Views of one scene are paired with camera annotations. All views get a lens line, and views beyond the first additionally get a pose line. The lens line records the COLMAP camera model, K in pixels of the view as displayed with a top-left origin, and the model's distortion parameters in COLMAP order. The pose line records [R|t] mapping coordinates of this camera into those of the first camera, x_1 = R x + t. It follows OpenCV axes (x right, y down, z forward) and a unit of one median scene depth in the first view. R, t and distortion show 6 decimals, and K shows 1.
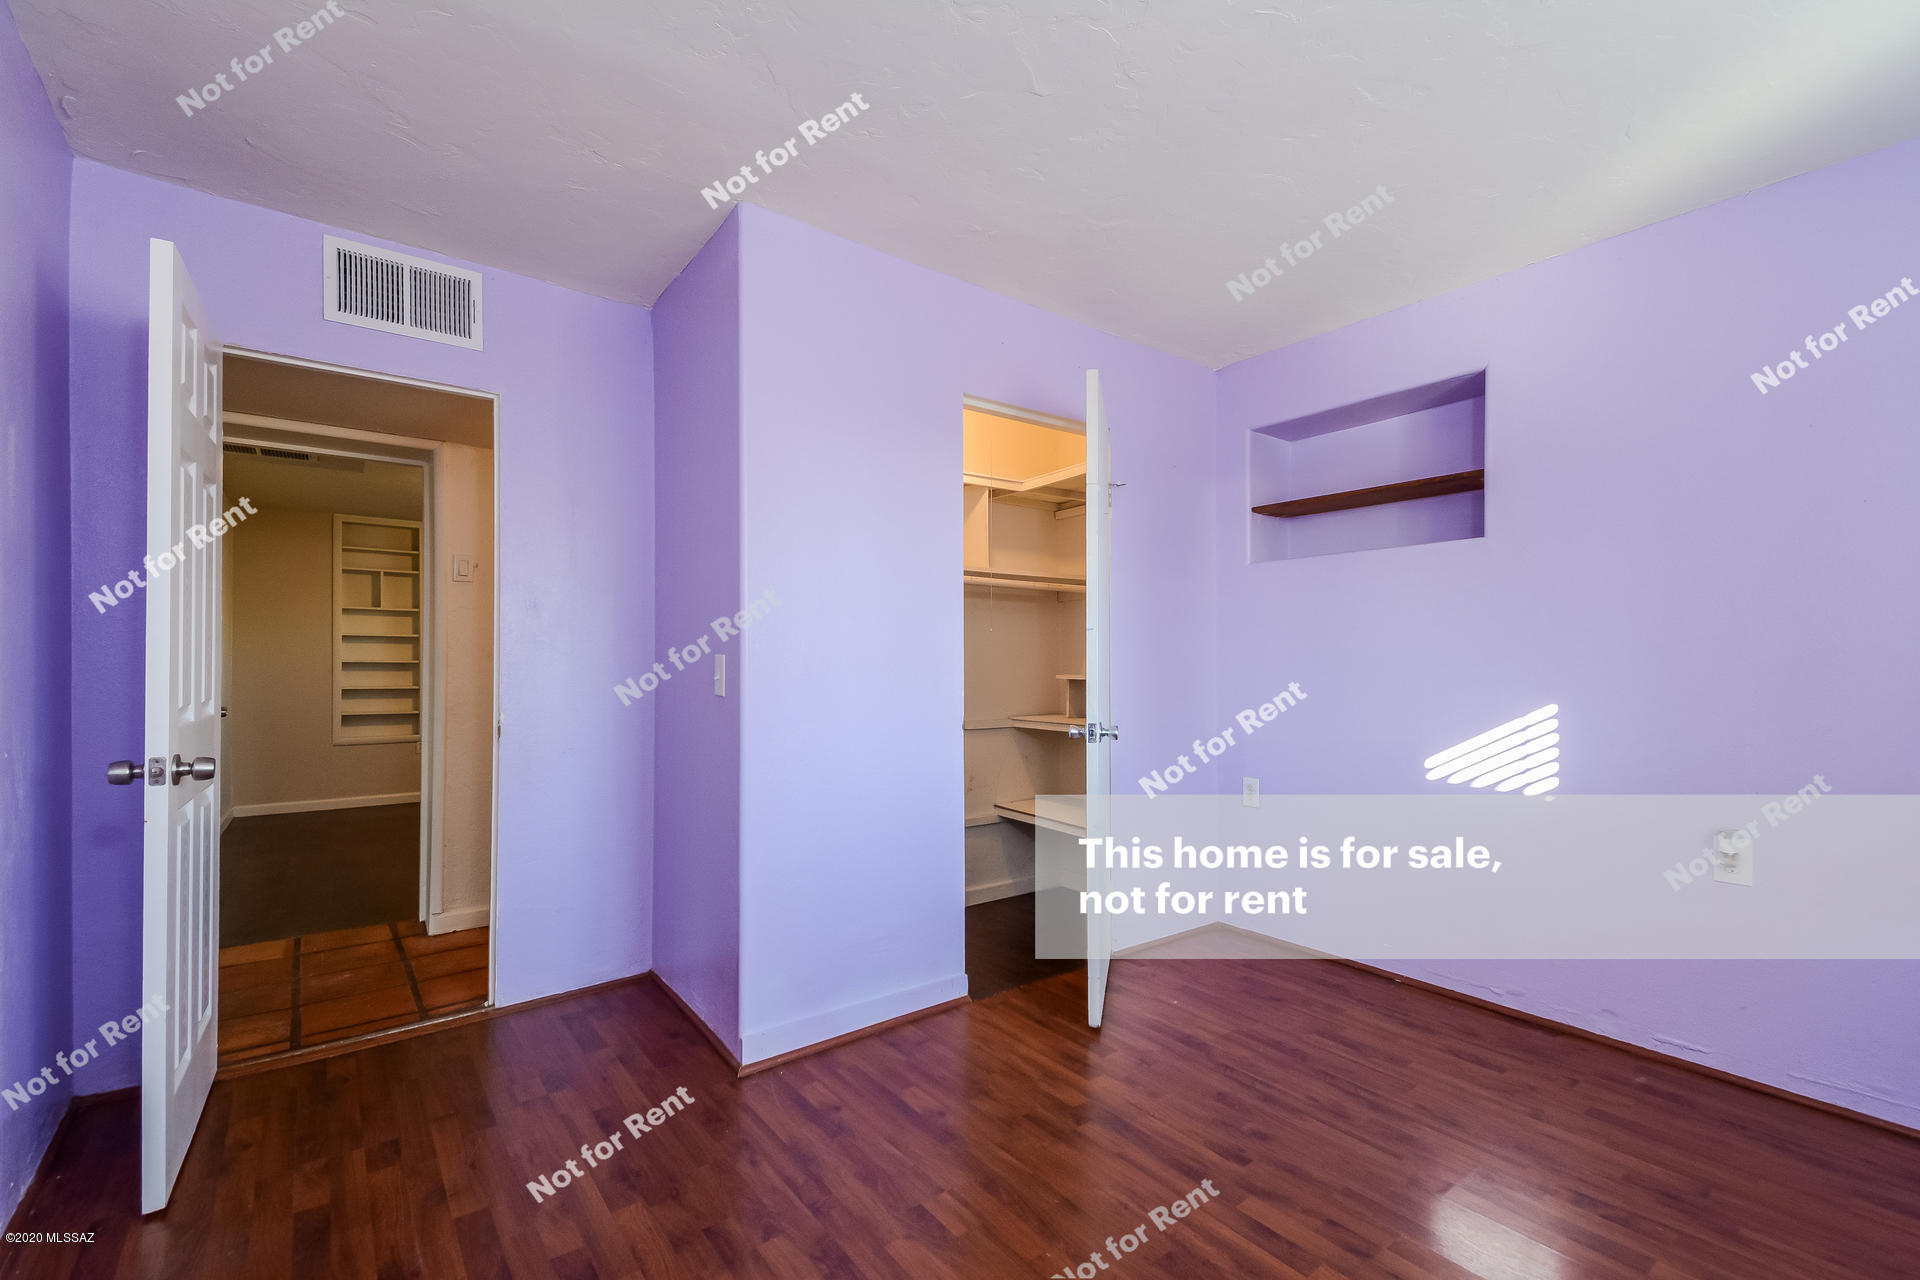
lens RADIAL K [[836.7, 0, 965.8], [0, 836.7, 651.3], [0, 0, 1]] dist [0.045540, -0.024899]
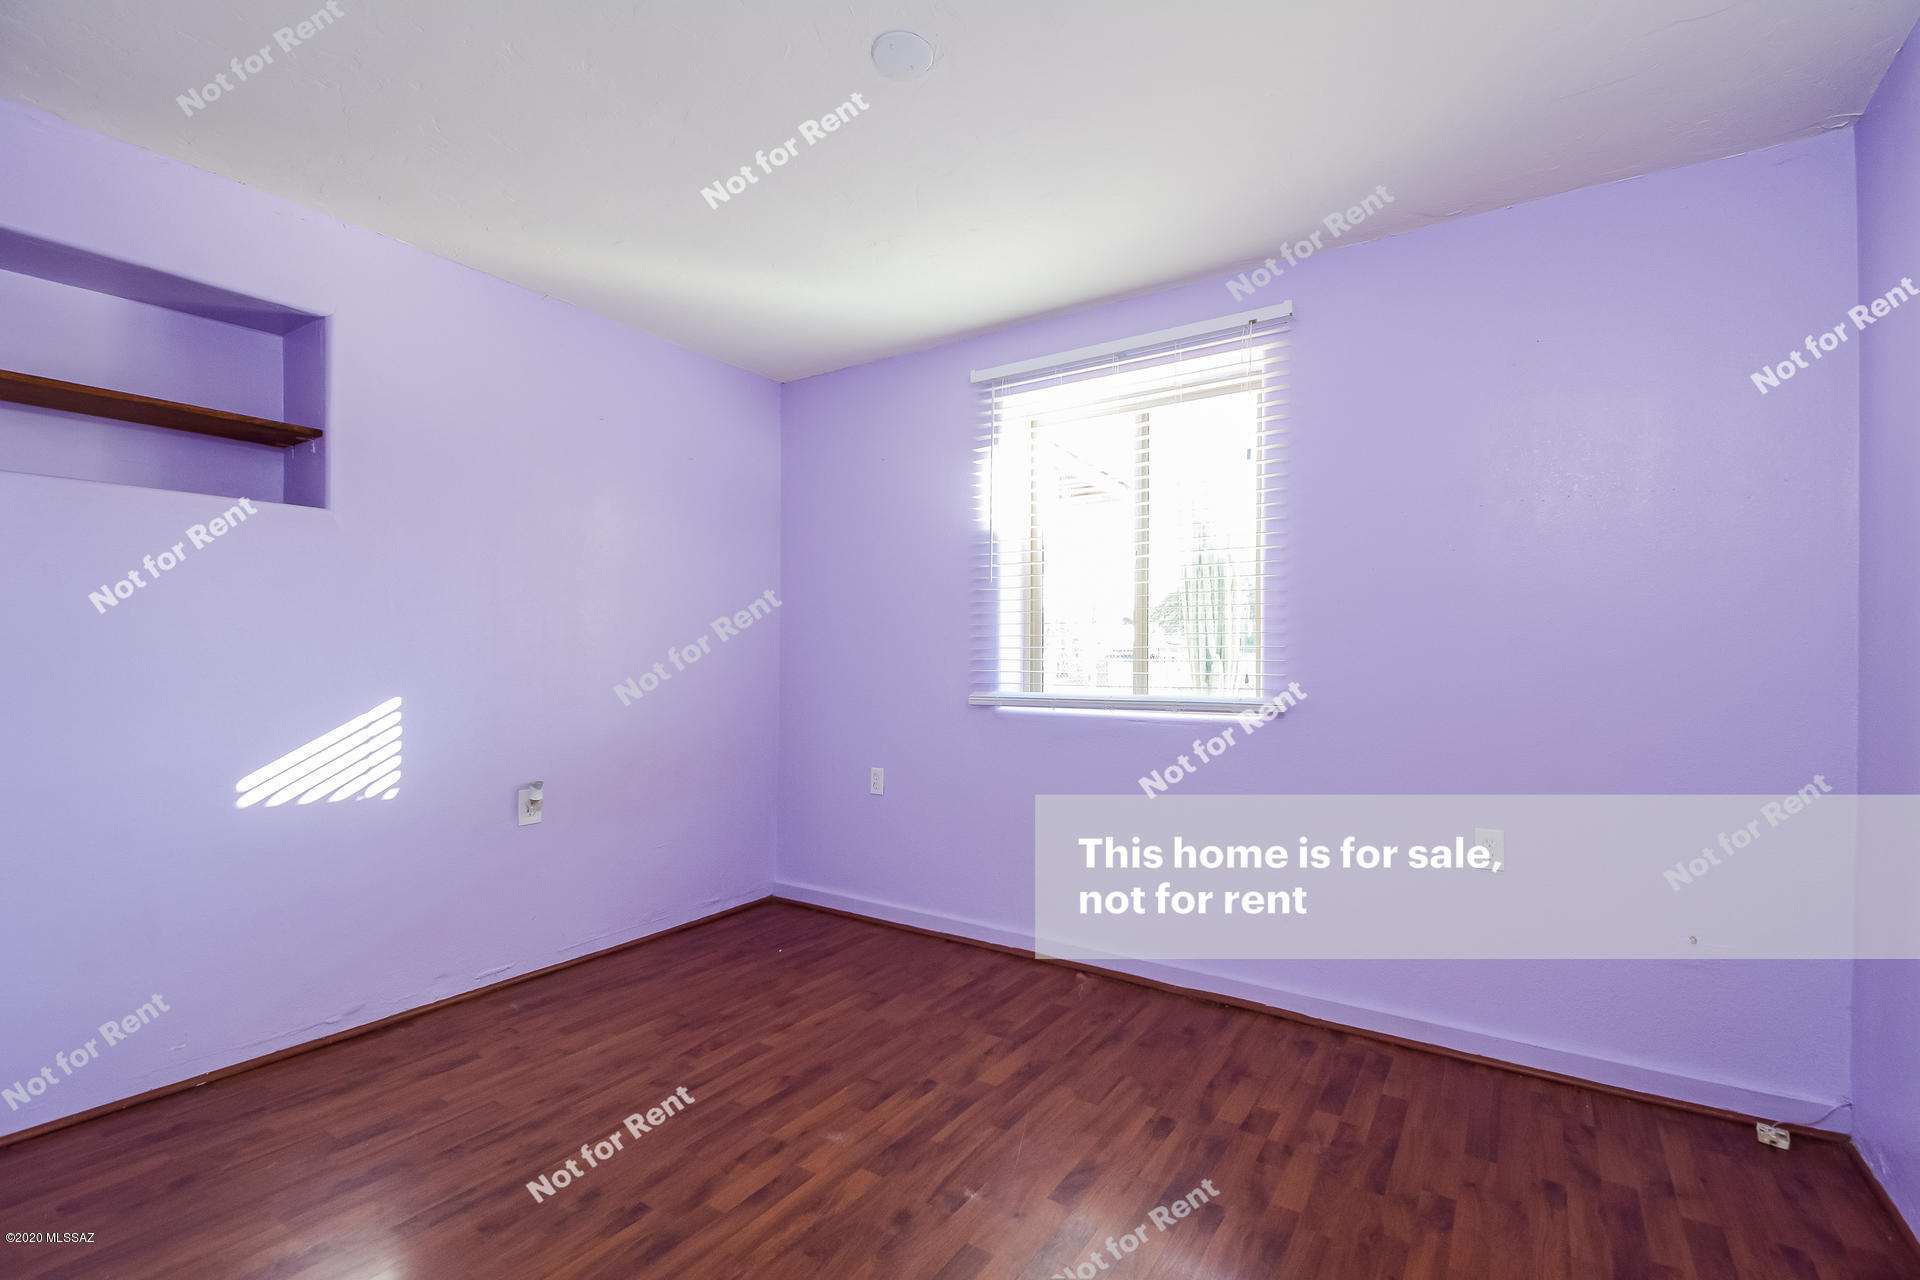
lens RADIAL K [[836.2, 0, 960.3], [0, 836.2, 692.1], [0, 0, 1]] dist [0.000701, -0.018310]
pose [[-0.326739, -0.047090, 0.943941, -0.440058], [-0.007828, 0.998859, 0.047120, 0.006393], [-0.945082, 0.008006, -0.326735, 0.718152]]
